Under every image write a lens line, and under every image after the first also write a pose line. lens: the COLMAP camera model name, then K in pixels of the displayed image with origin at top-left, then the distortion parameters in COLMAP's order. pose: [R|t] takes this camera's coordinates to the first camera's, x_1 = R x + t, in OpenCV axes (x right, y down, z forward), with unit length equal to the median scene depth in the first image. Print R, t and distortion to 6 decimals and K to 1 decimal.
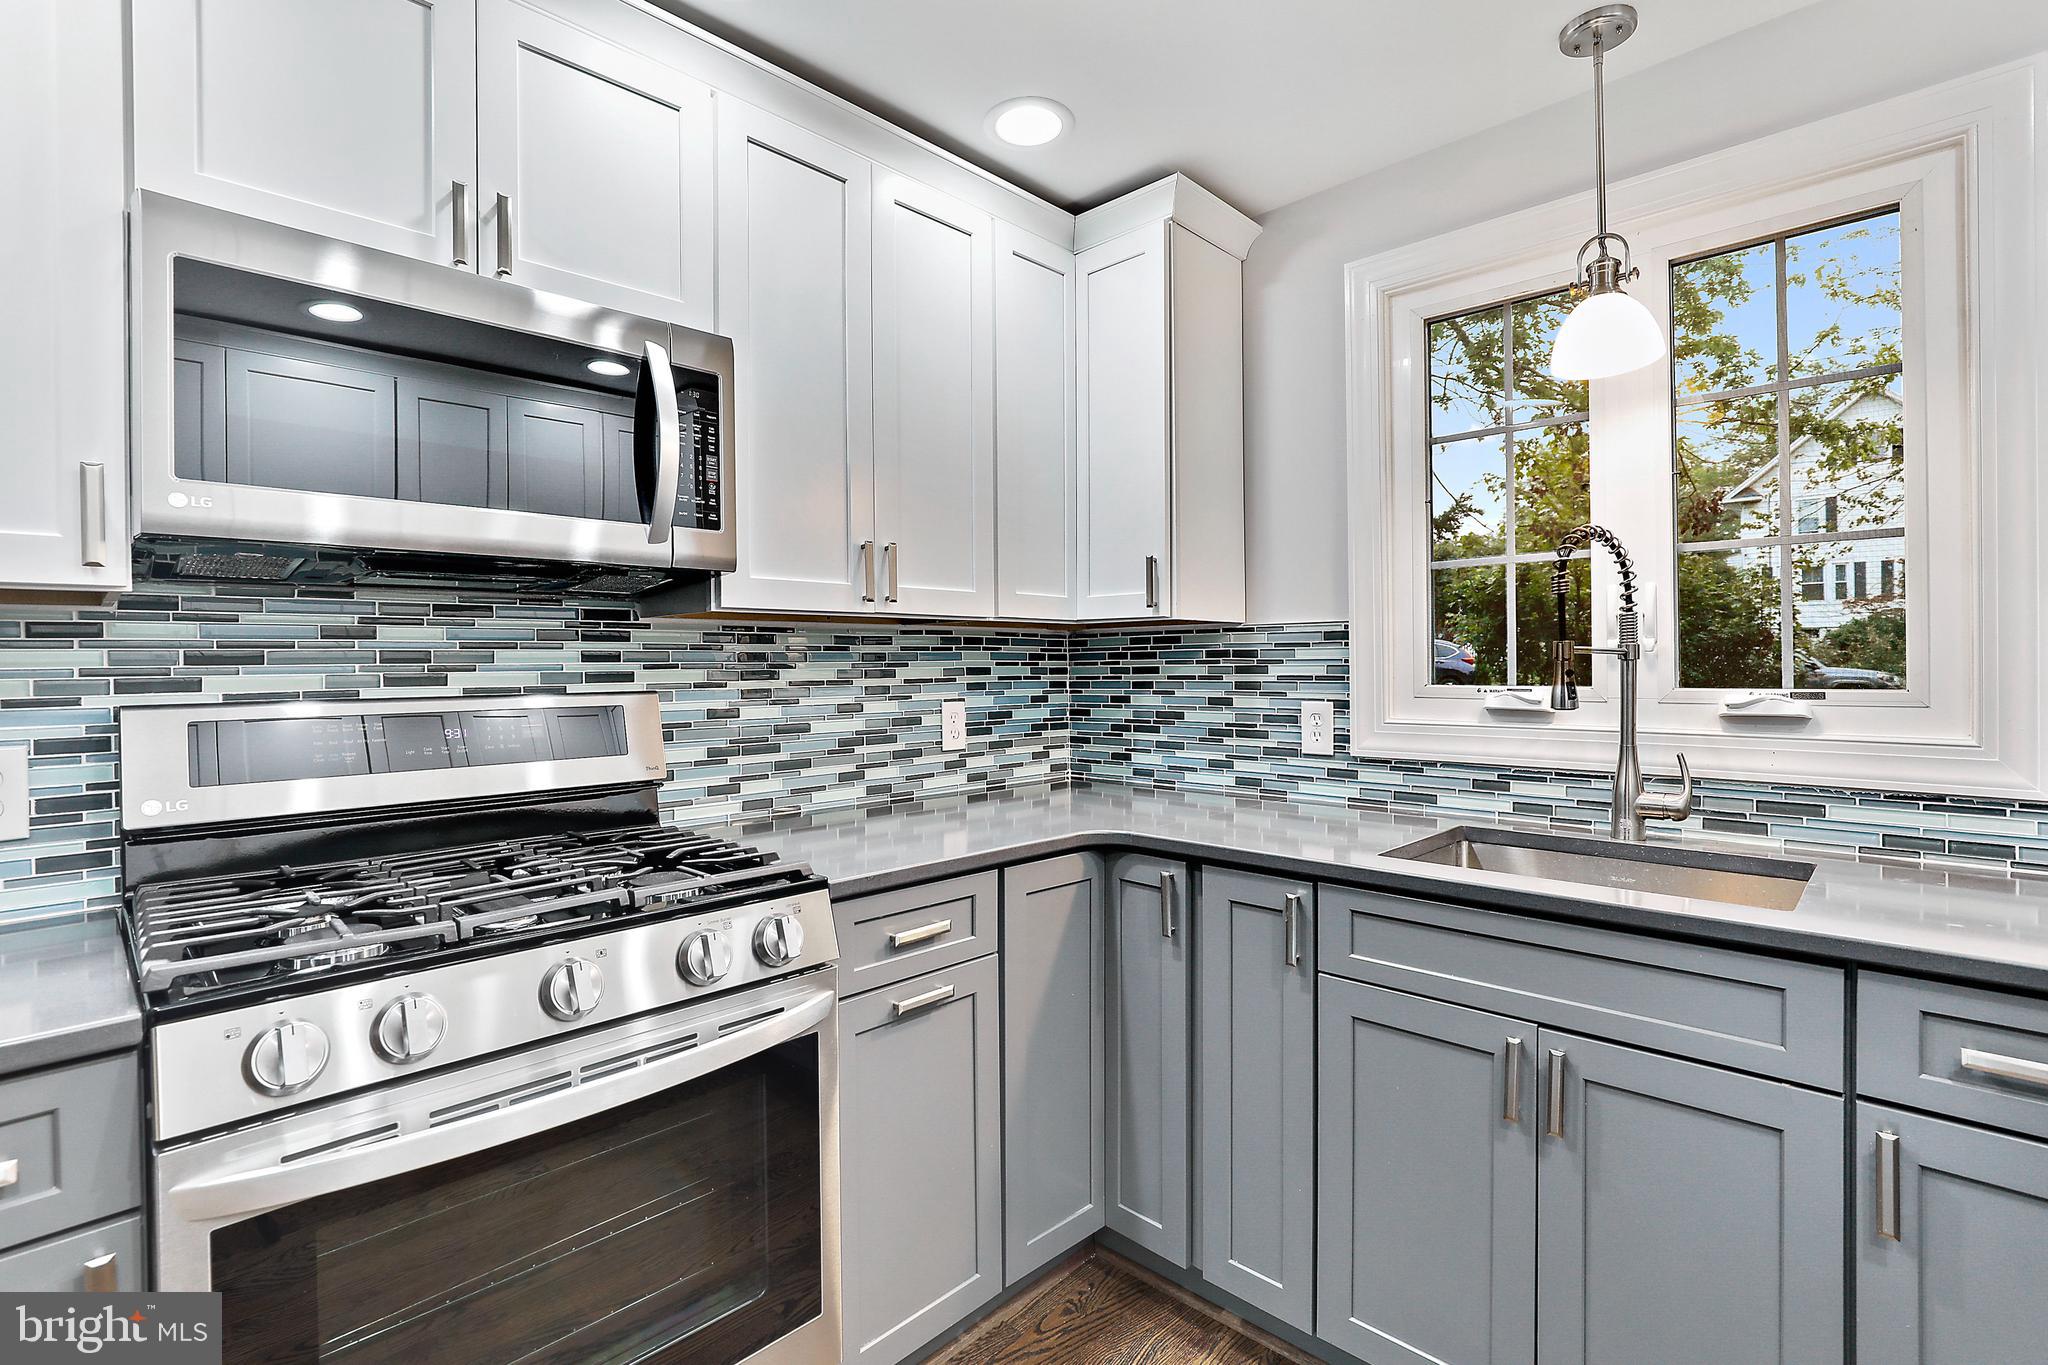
lens RADIAL K [[926.6, 0, 1060.0], [0, 926.6, 659.6], [0, 0, 1]] dist [-0.017339, 0.000841]
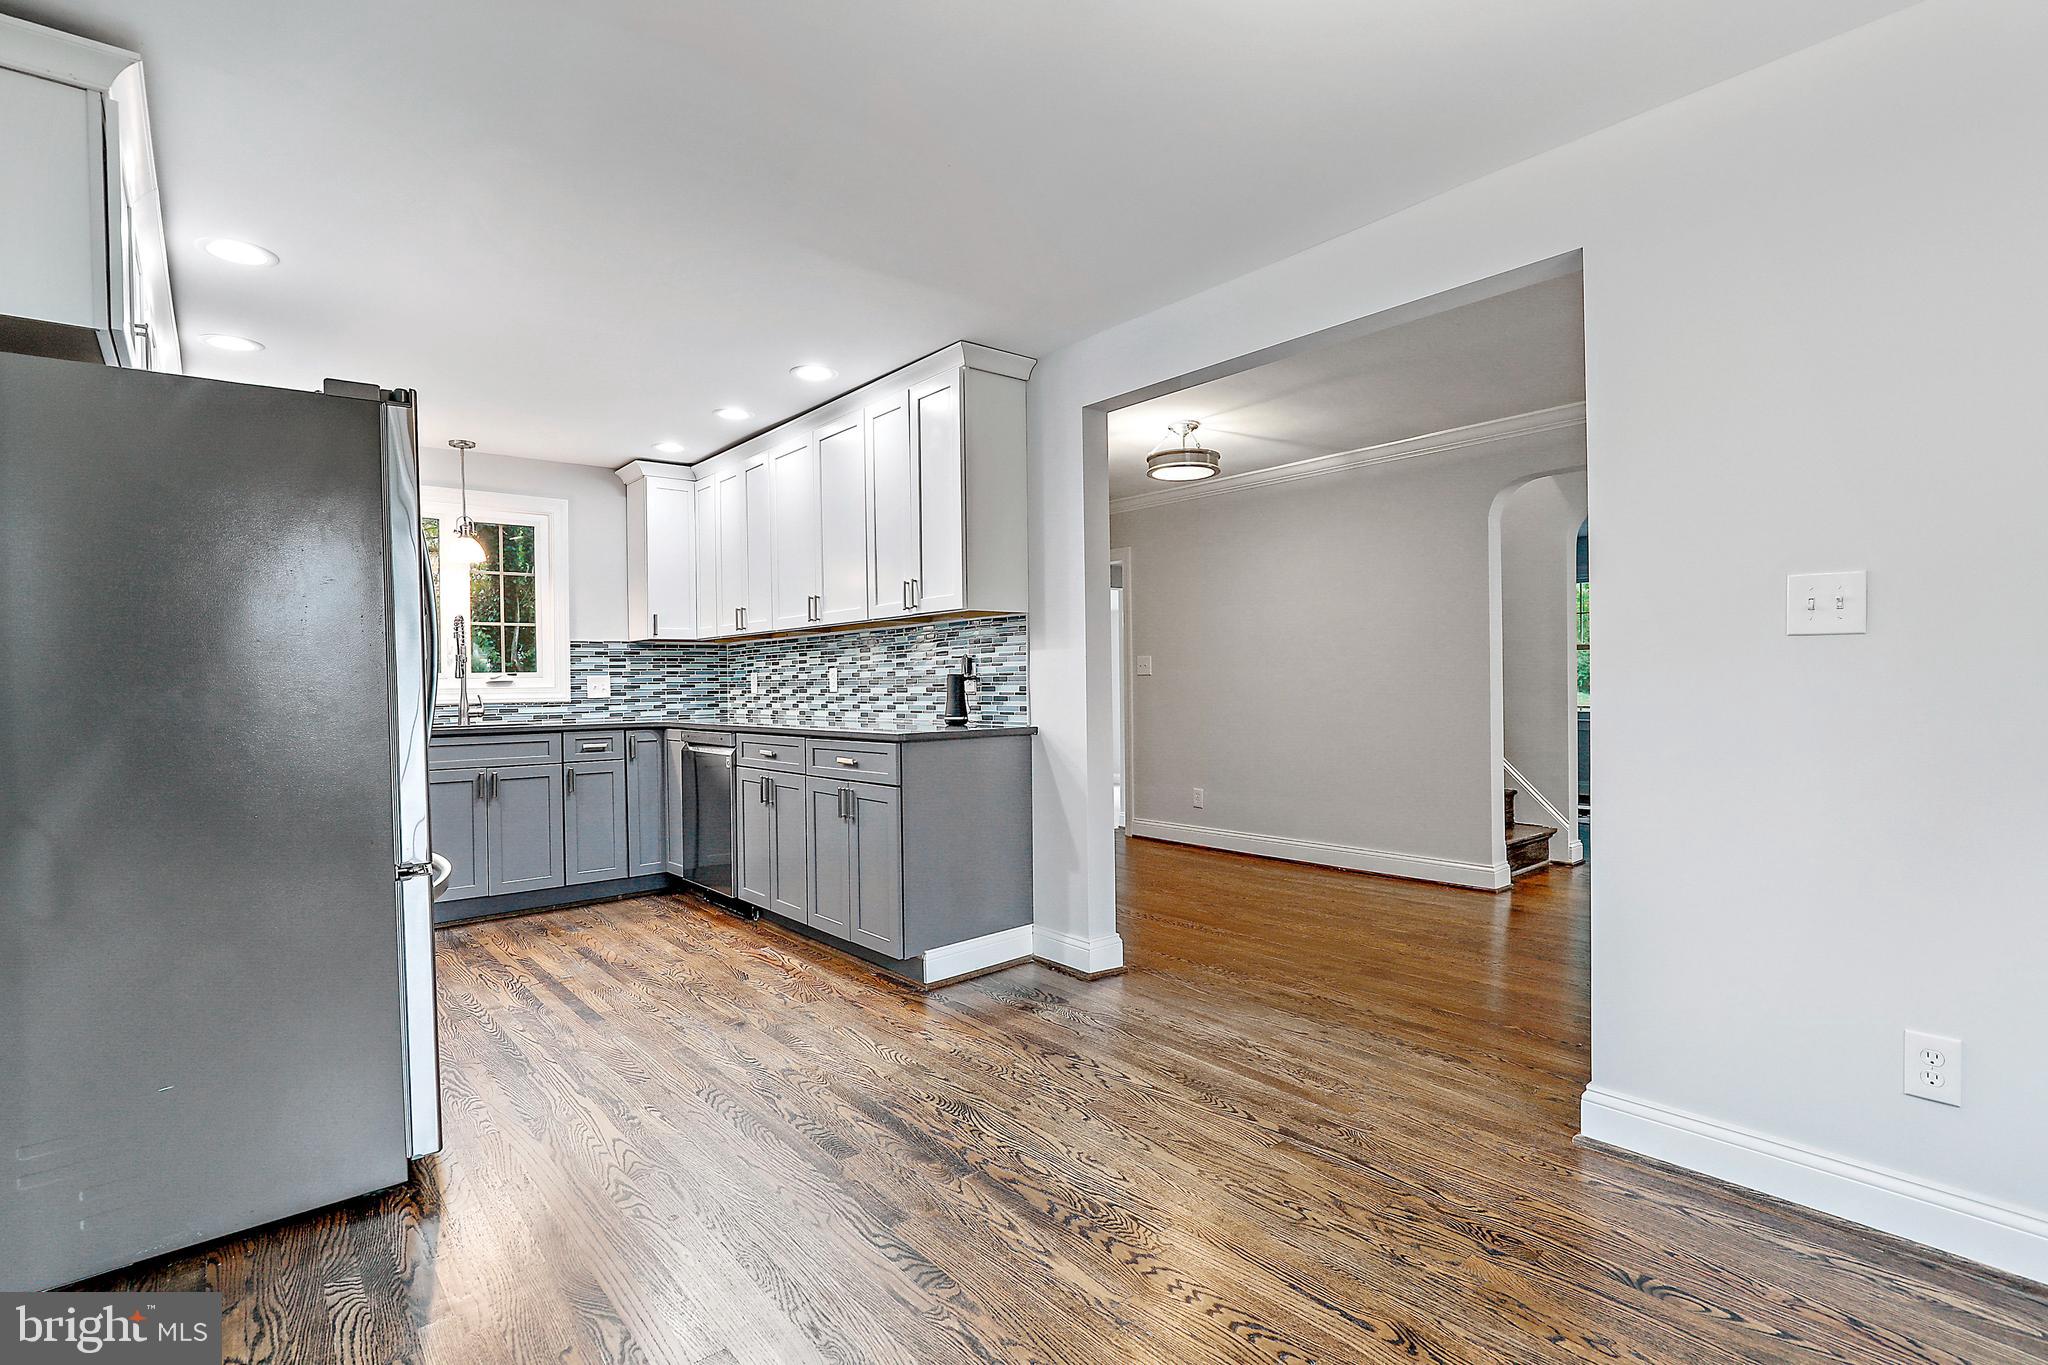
lens RADIAL K [[997.8, 0, 1033.6], [0, 997.8, 678.1], [0, 0, 1]] dist [0.011852, 0.000144]
pose [[0.108514, 0.010478, 0.994040, -1.781952], [0.015650, 0.999803, -0.012247, 0.090256], [-0.993972, 0.016886, 0.108328, -0.851752]]
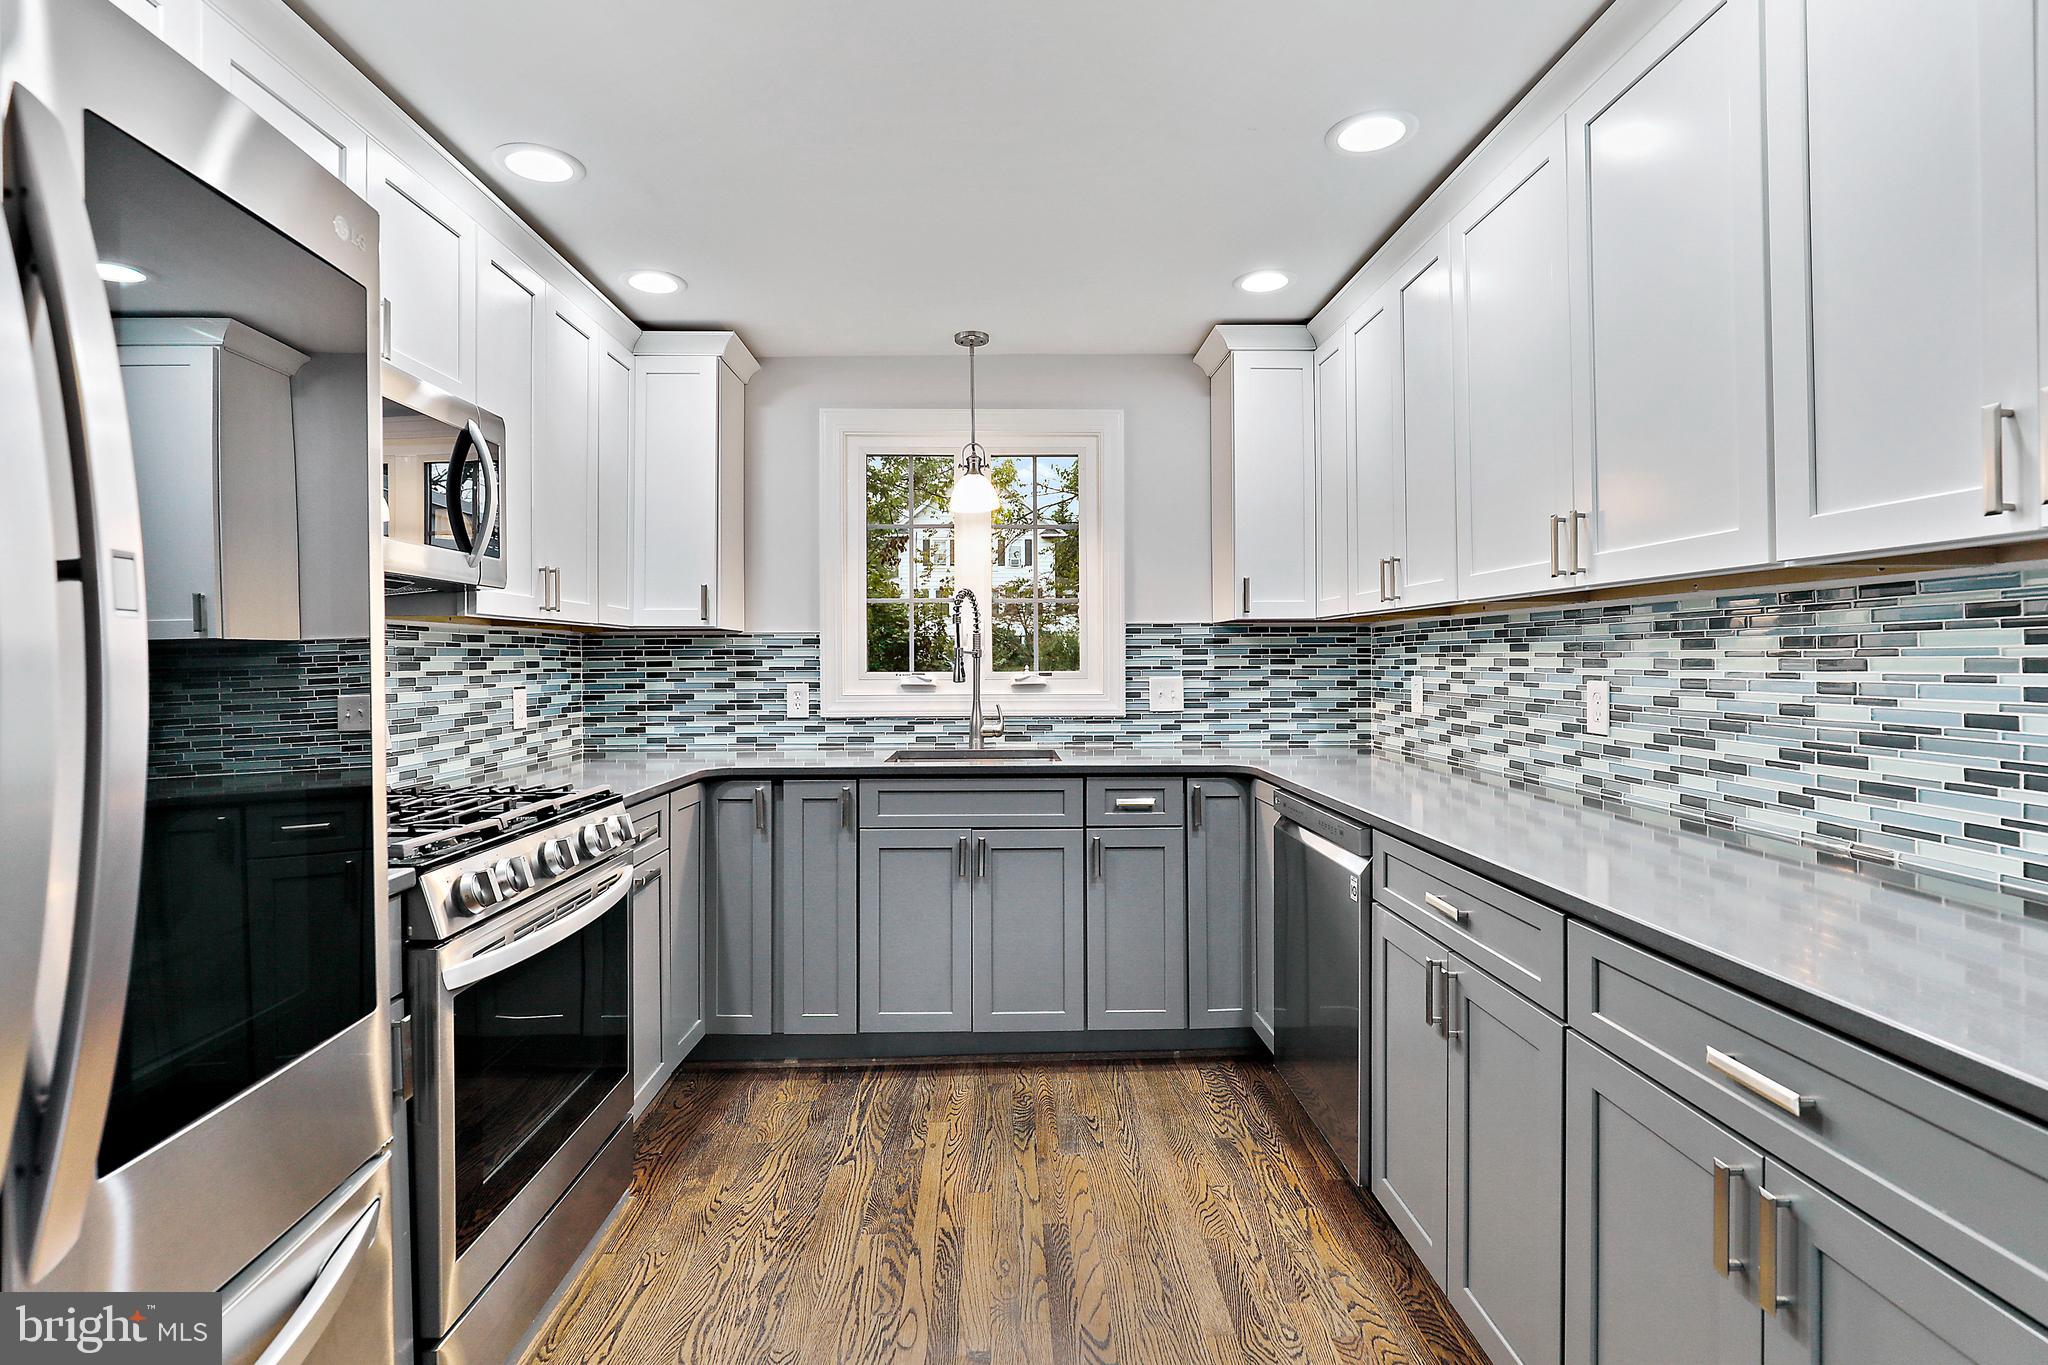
lens RADIAL K [[939.9, 0, 1004.9], [0, 939.9, 642.9], [0, 0, 1]] dist [-0.013647, 0.000610]
pose [[0.717929, 0.016500, 0.695921, -0.579476], [-0.003508, 0.999792, -0.020085, 0.007654], [-0.696108, 0.011978, 0.717837, -0.378574]]
